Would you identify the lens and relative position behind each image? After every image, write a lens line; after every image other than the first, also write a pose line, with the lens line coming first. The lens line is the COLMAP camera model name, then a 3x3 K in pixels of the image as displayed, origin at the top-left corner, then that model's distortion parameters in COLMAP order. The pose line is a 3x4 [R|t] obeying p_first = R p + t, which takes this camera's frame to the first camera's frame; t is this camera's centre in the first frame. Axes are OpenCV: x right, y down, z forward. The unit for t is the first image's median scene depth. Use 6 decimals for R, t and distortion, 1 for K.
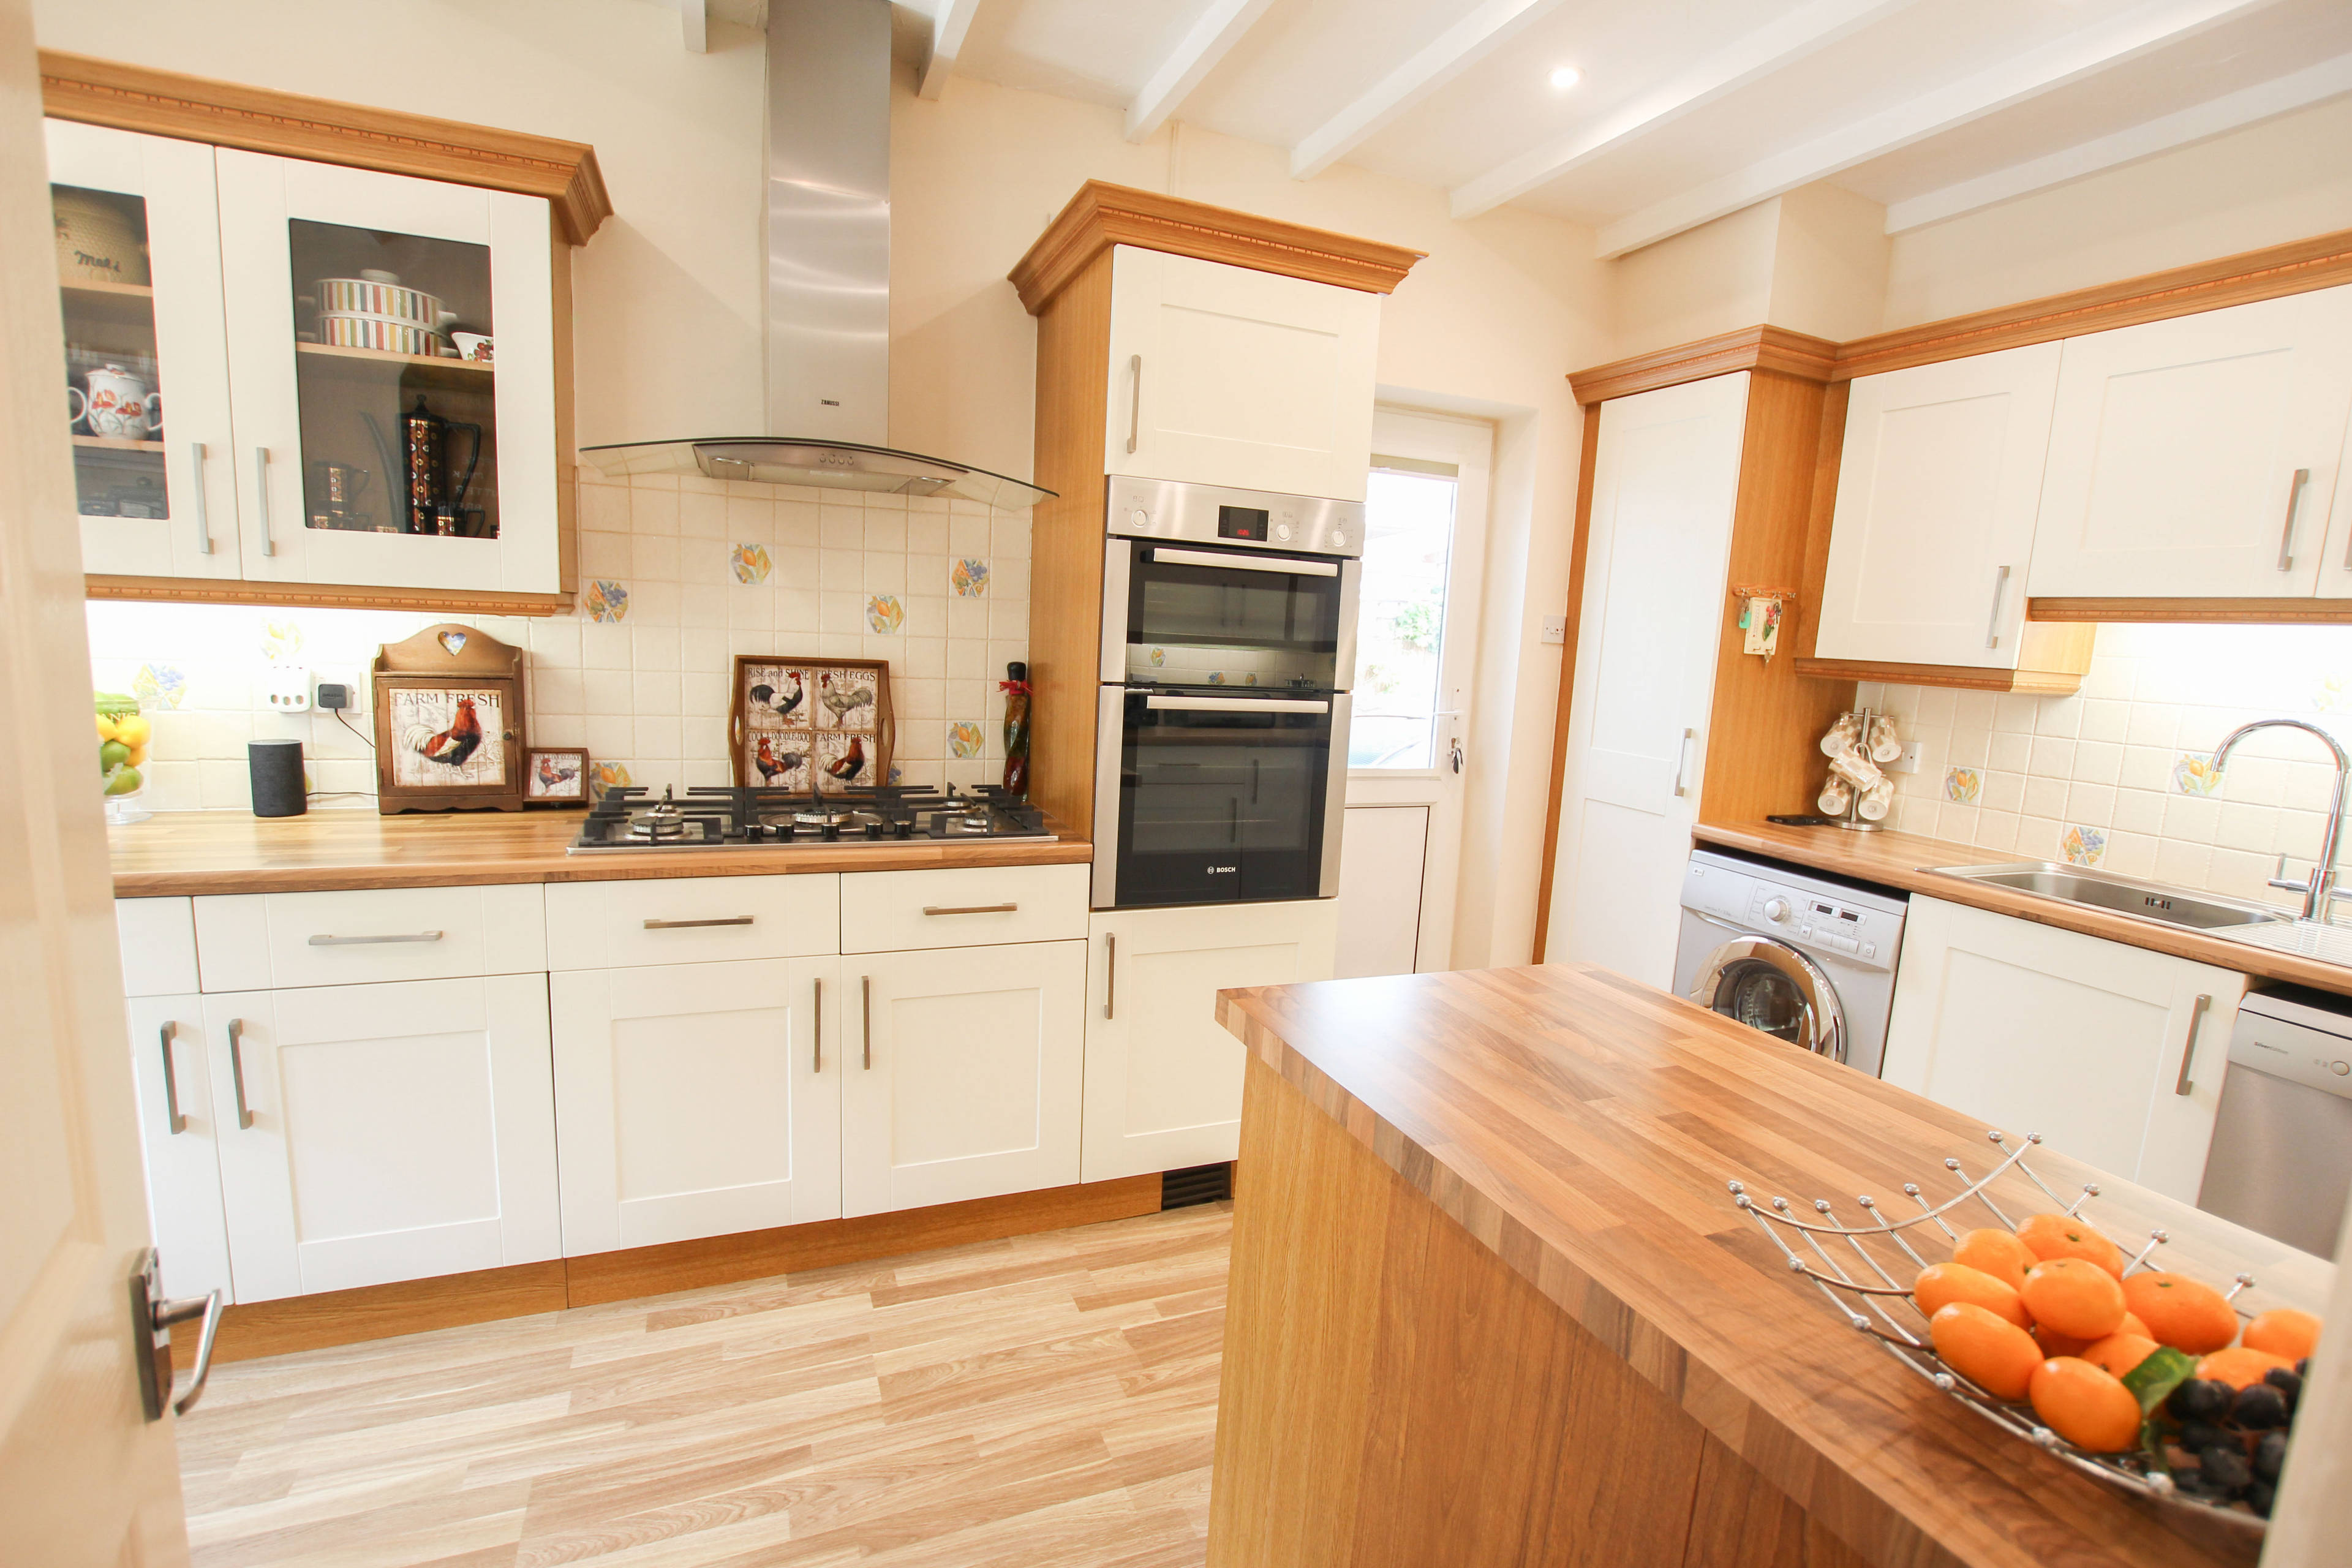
lens RADIAL K [[1084.7, 0, 1182.3], [0, 1084.7, 793.7], [0, 0, 1]] dist [-0.032210, 0.004584]
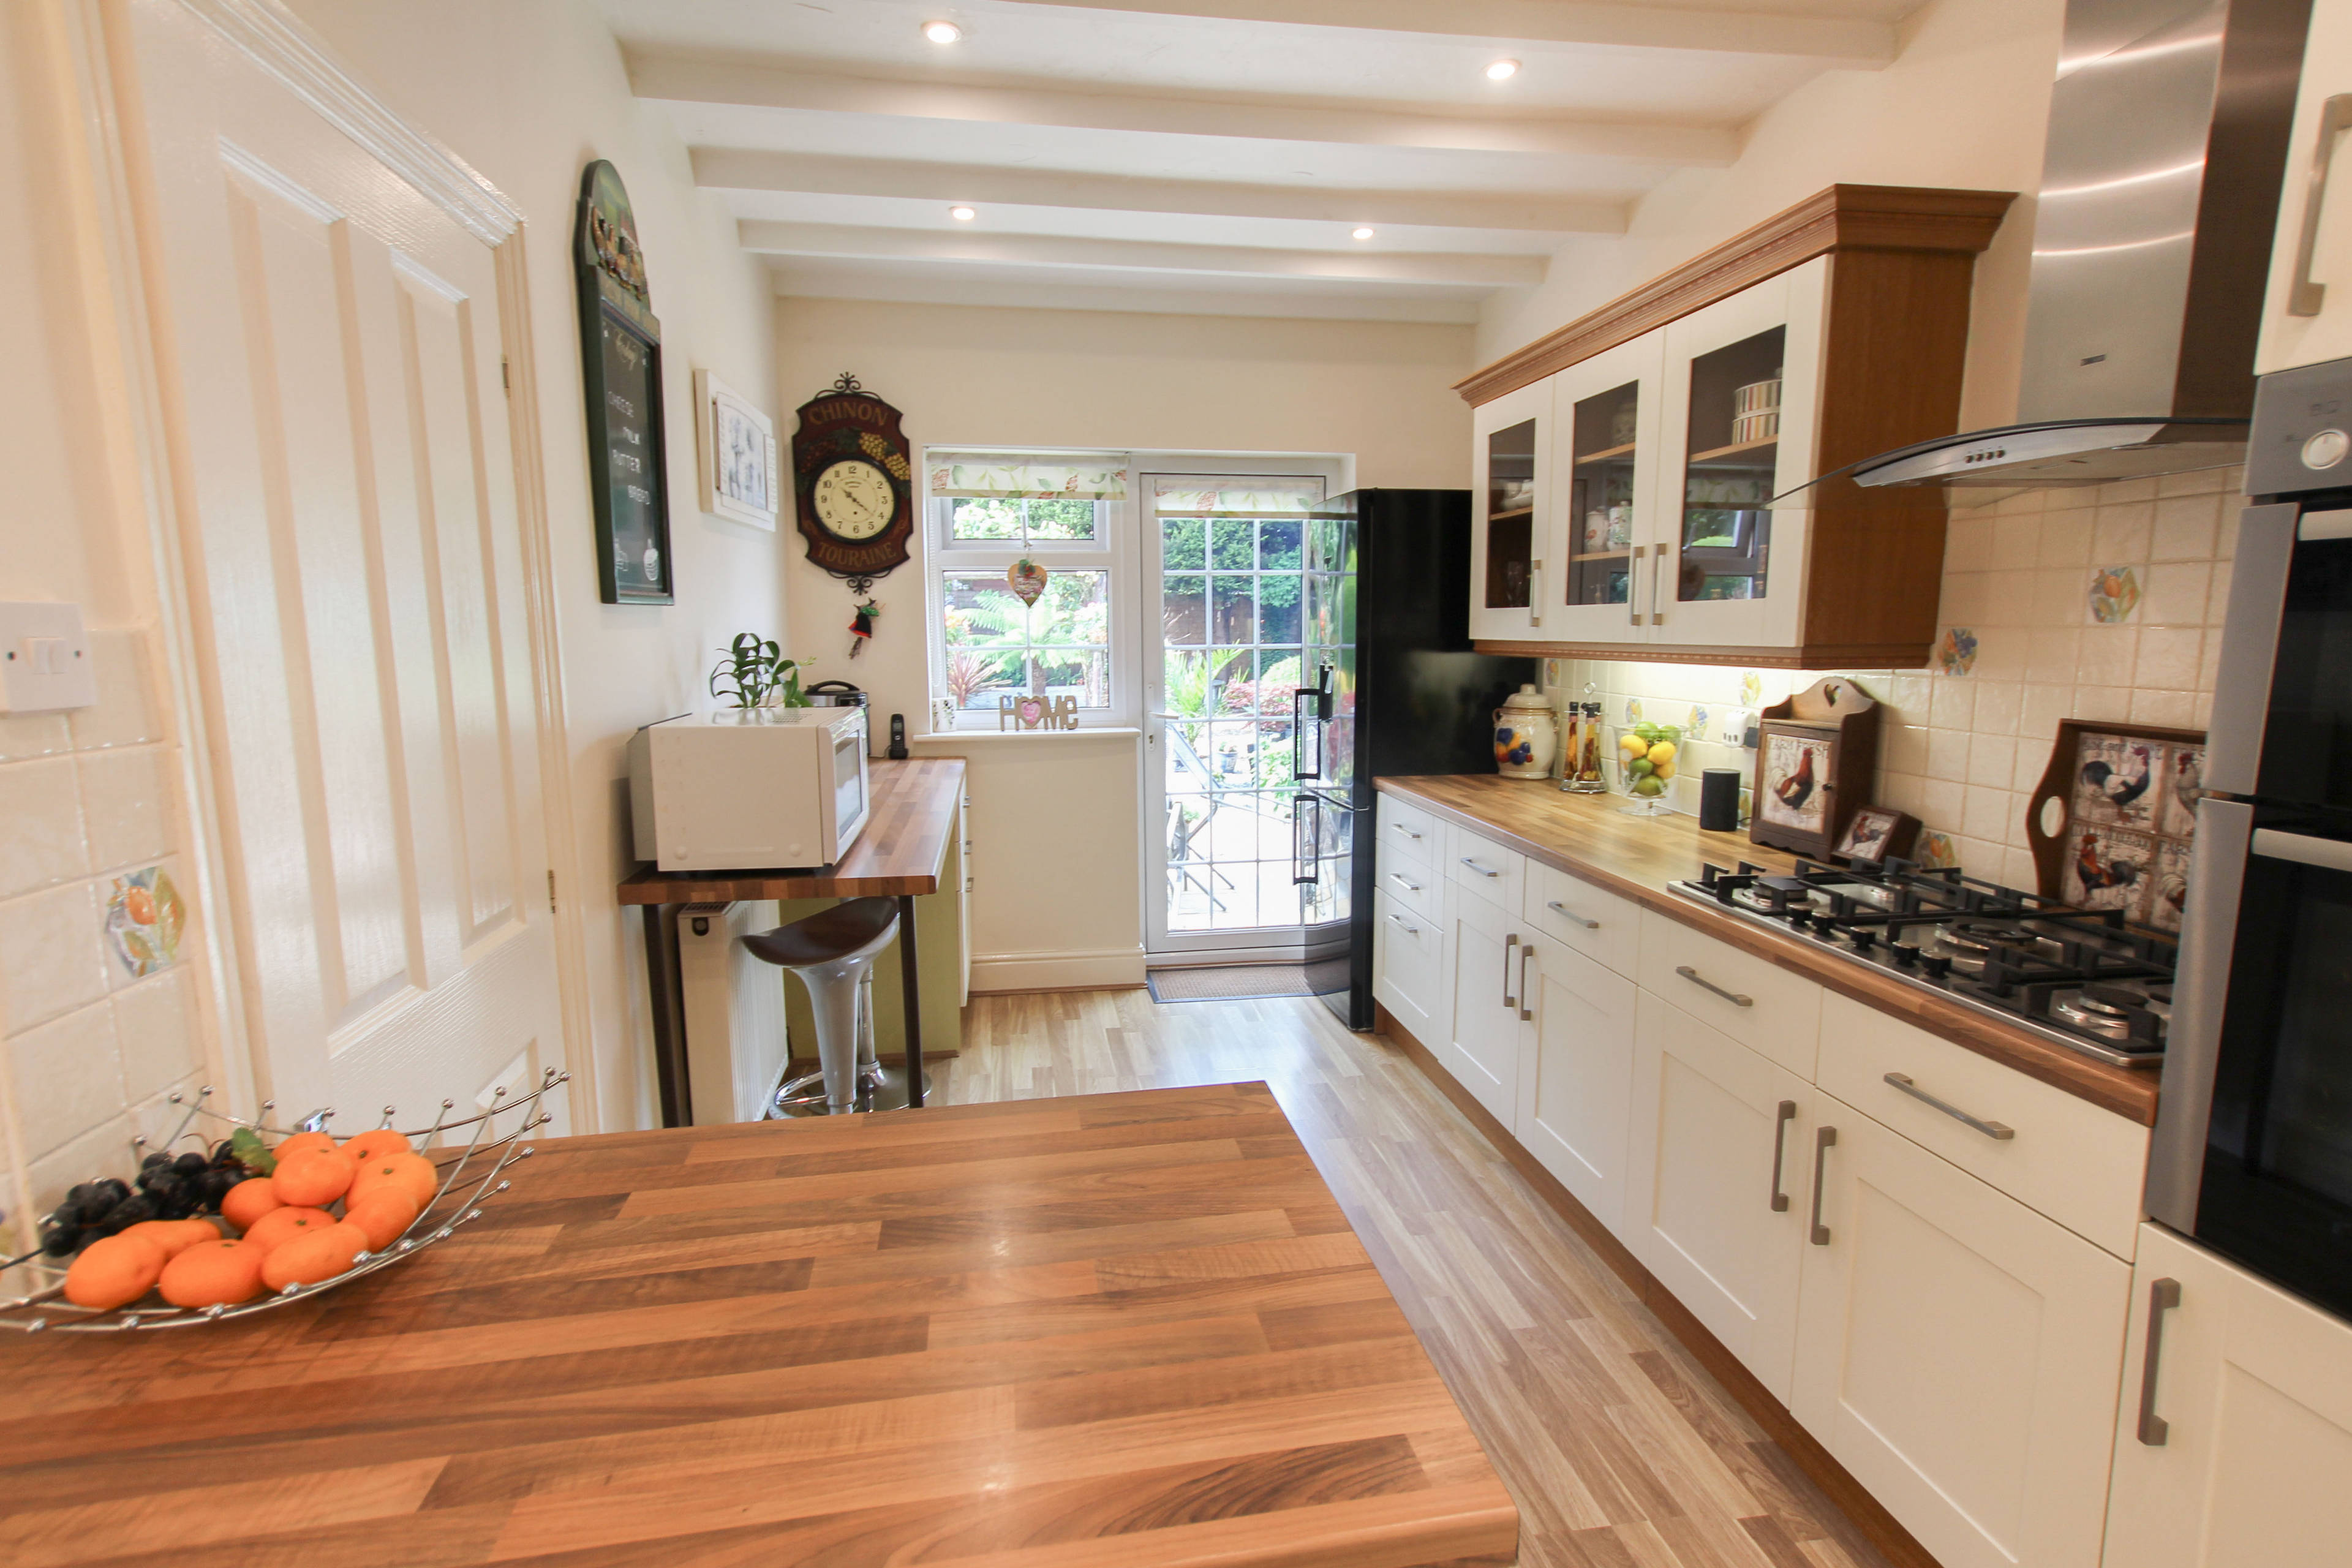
lens RADIAL K [[1131.4, 0, 1182.4], [0, 1131.4, 792.3], [0, 0, 1]] dist [0.003811, 0.006960]
pose [[-0.230188, 0.095162, -0.968482, 0.530970], [-0.153501, 0.979198, 0.132699, -0.094598], [0.960964, 0.179208, -0.210792, 0.622013]]
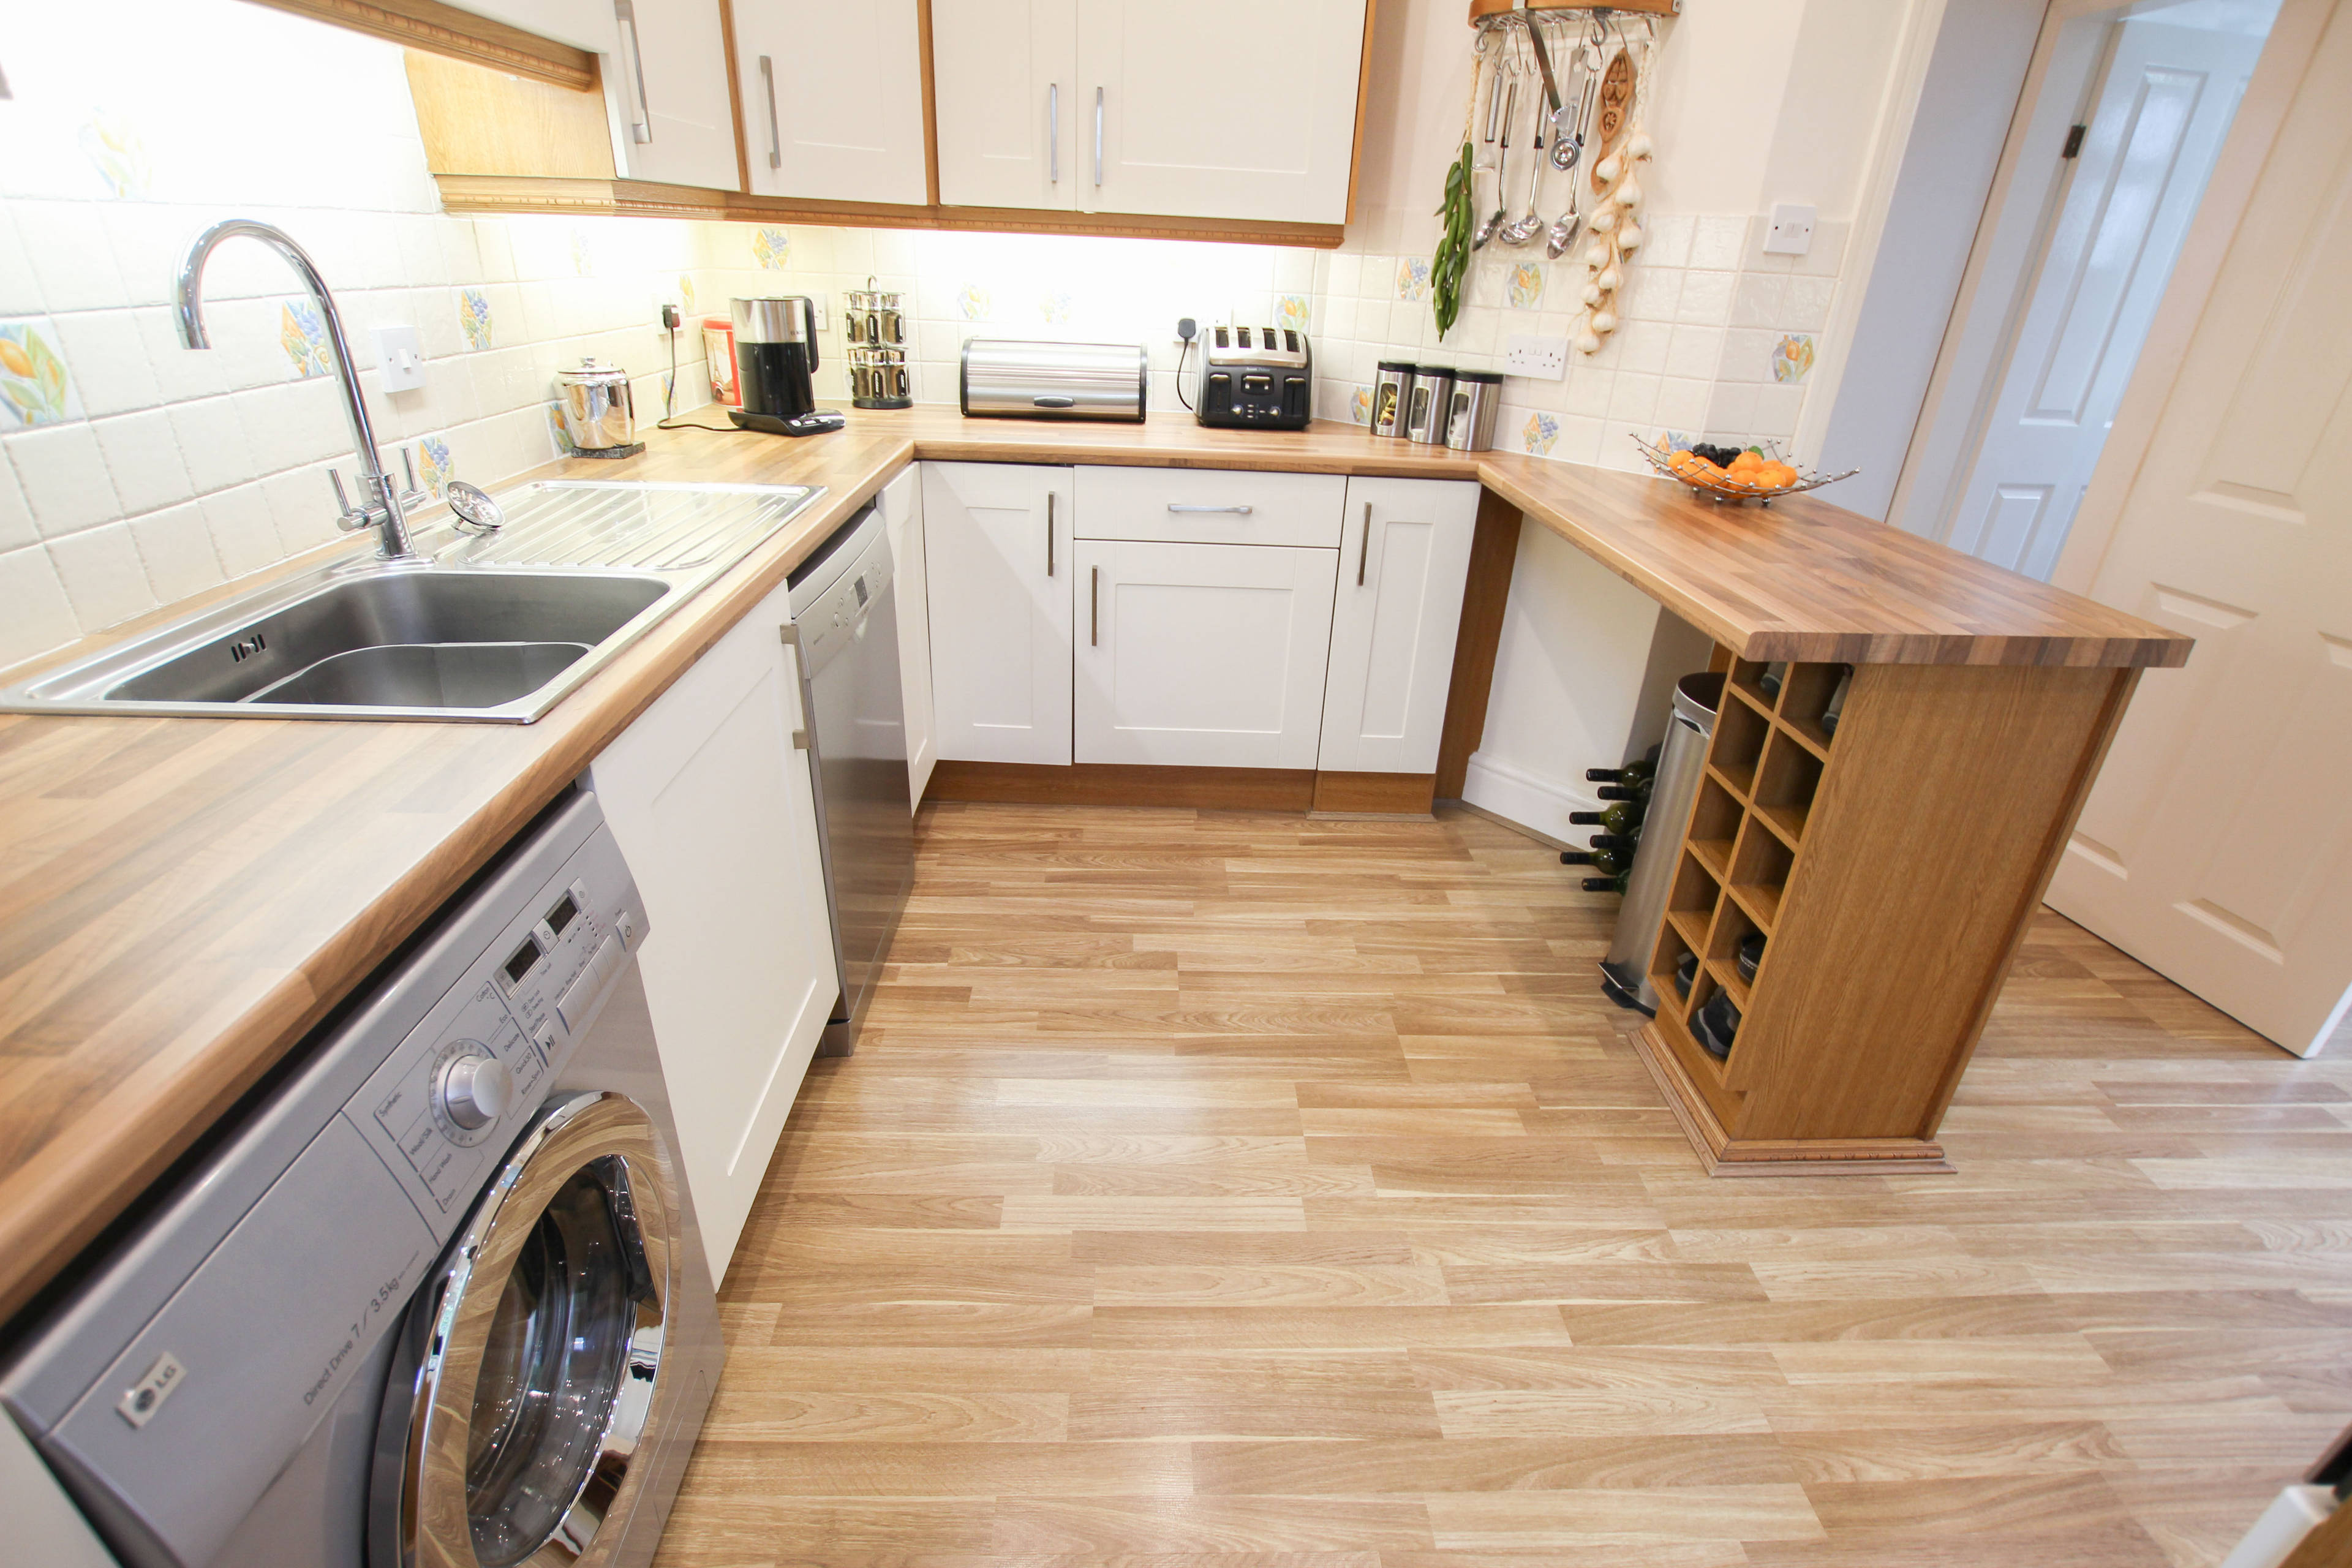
lens RADIAL K [[1084.7, 0, 1182.3], [0, 1084.7, 793.7], [0, 0, 1]] dist [-0.032210, 0.004584]
pose [[-0.931393, -0.240302, 0.273427, 0.361614], [-0.036190, 0.808547, 0.587318, -0.151433], [-0.362212, 0.537128, -0.761771, 1.267590]]
